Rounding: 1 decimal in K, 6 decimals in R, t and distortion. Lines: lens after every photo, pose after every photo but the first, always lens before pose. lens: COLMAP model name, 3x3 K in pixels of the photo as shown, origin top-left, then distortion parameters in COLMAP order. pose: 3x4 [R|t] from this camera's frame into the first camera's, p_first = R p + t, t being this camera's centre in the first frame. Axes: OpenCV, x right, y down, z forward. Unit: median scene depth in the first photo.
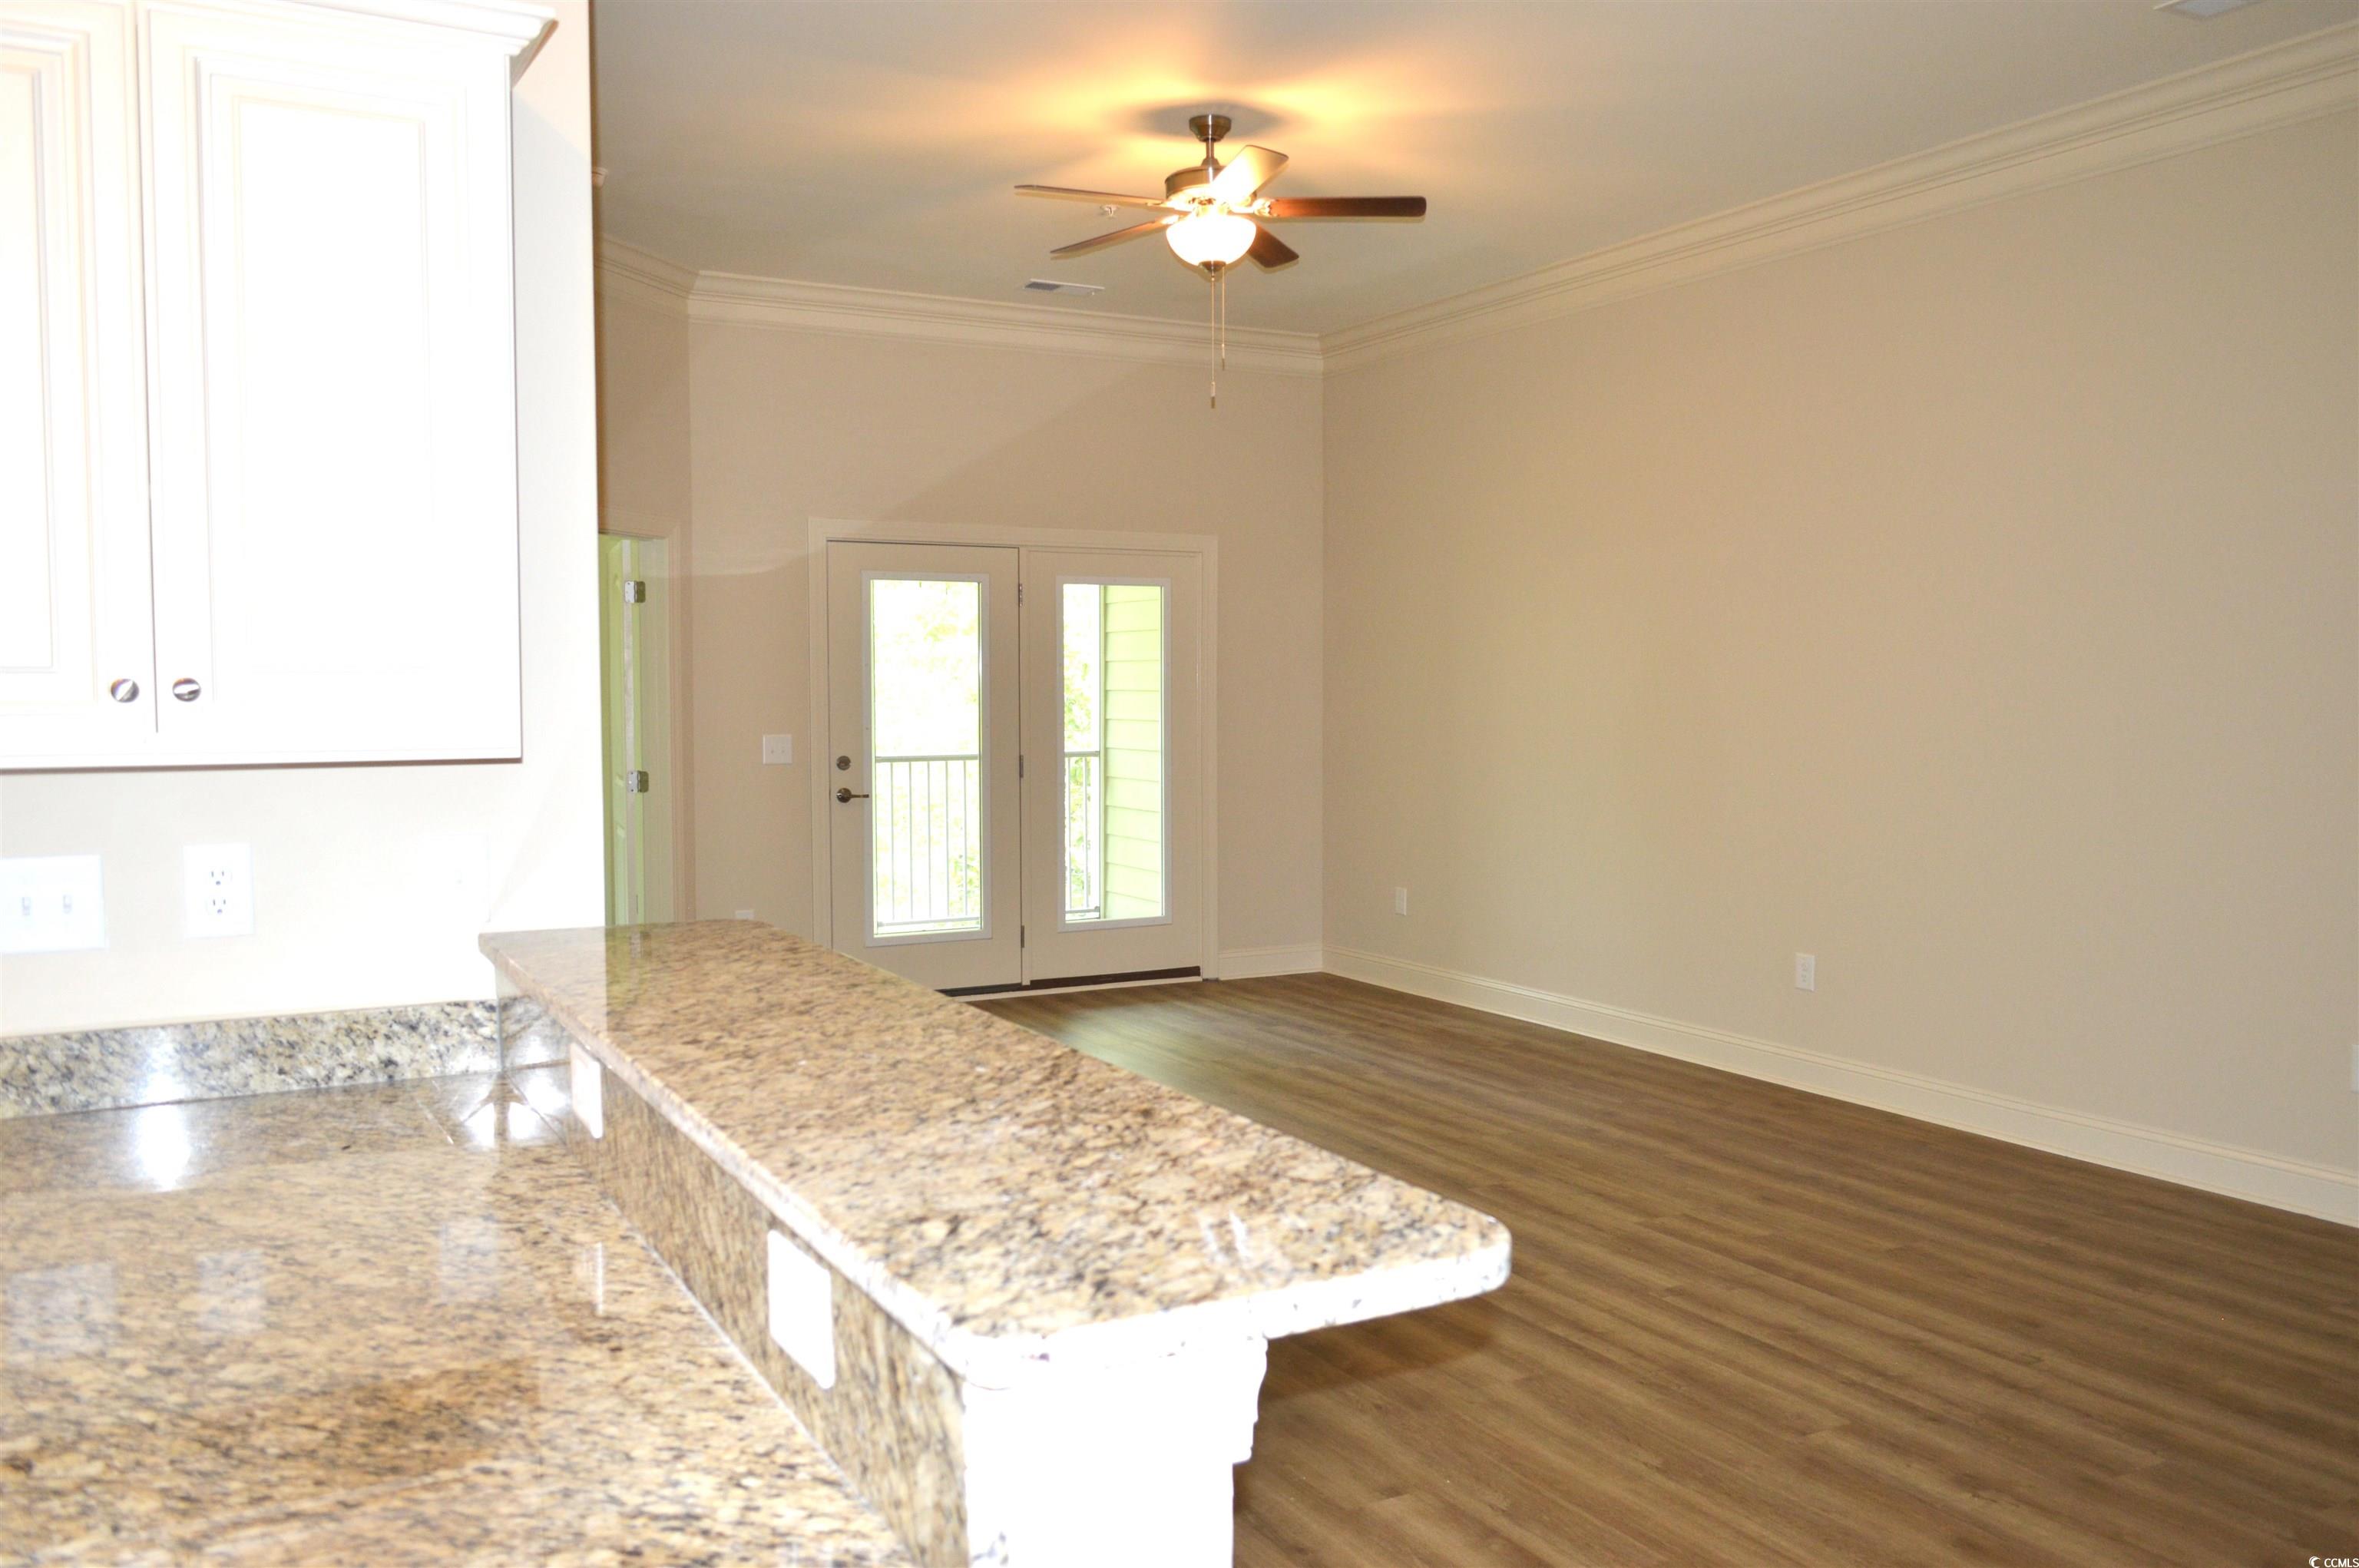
lens RADIAL K [[1856.4, 0, 1179.5], [0, 1856.4, 784.0], [0, 0, 1]] dist [-0.013471, -0.000656]
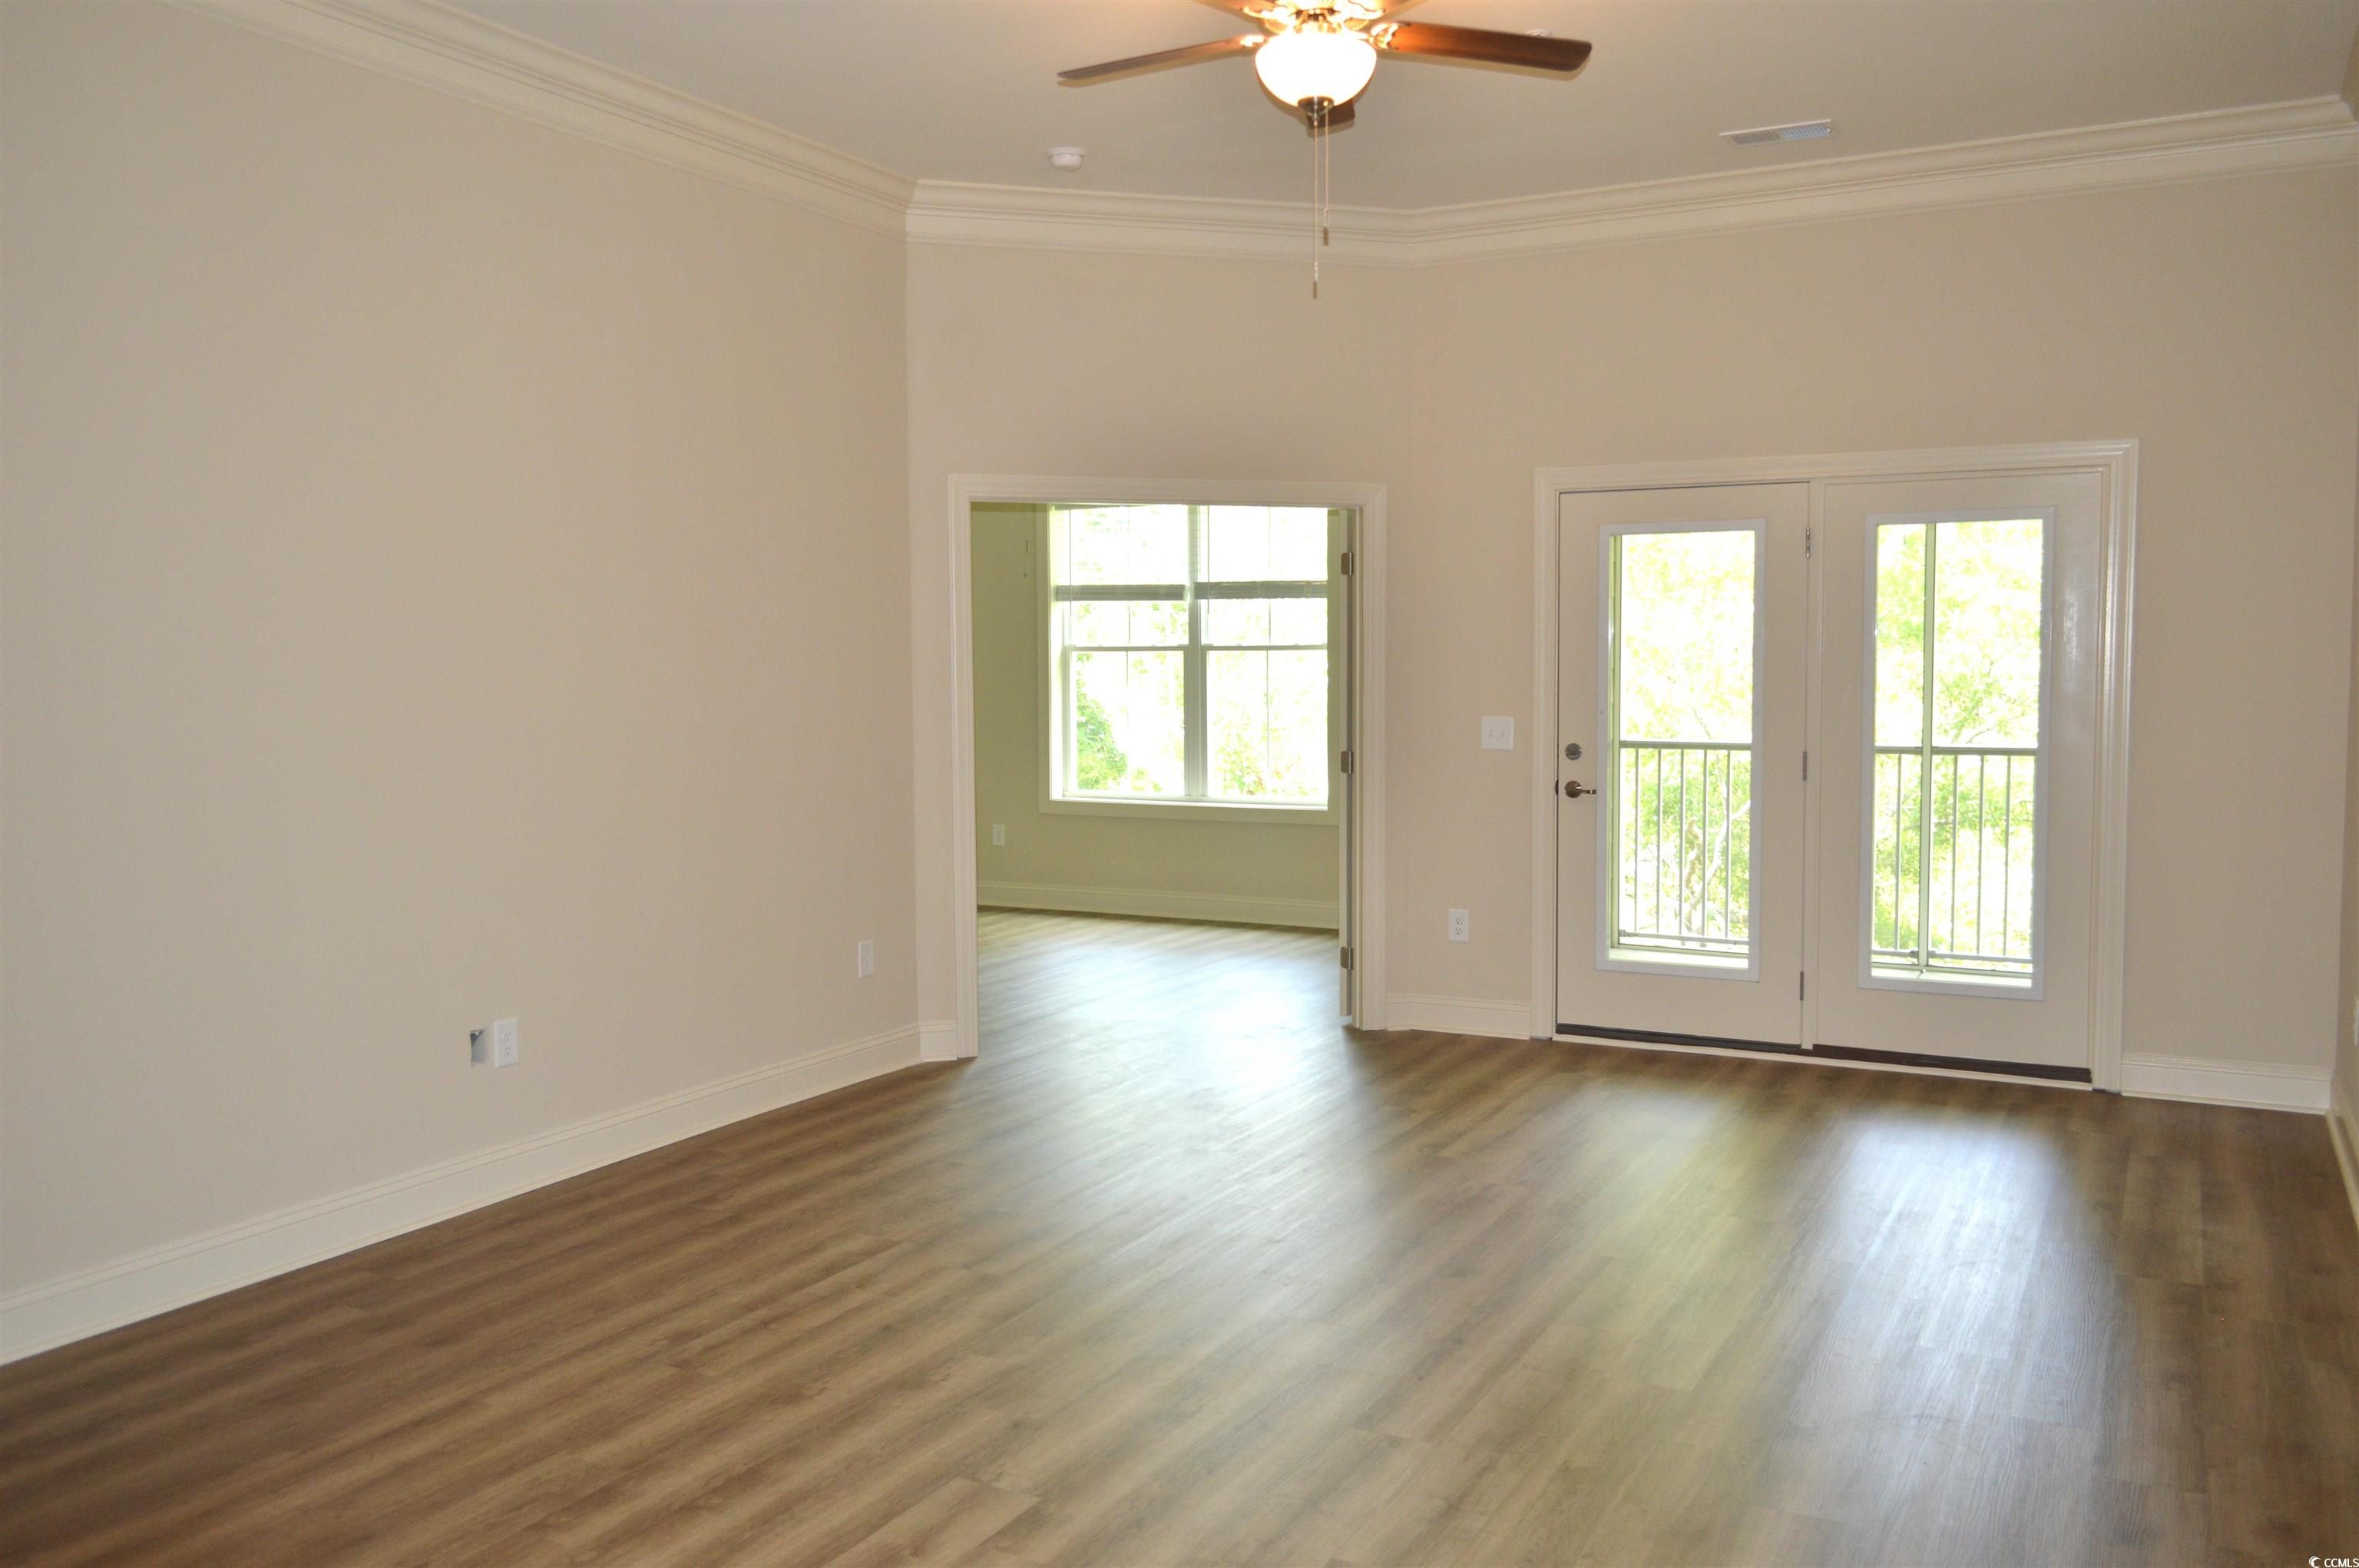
lens RADIAL K [[1845.5, 0, 1208.3], [0, 1845.5, 780.7], [0, 0, 1]] dist [-0.004920, -0.001847]
pose [[0.555606, 0.053152, -0.829745, 0.625504], [-0.041026, 0.998492, 0.036490, -0.031978], [0.830433, 0.013767, 0.556949, 0.555539]]
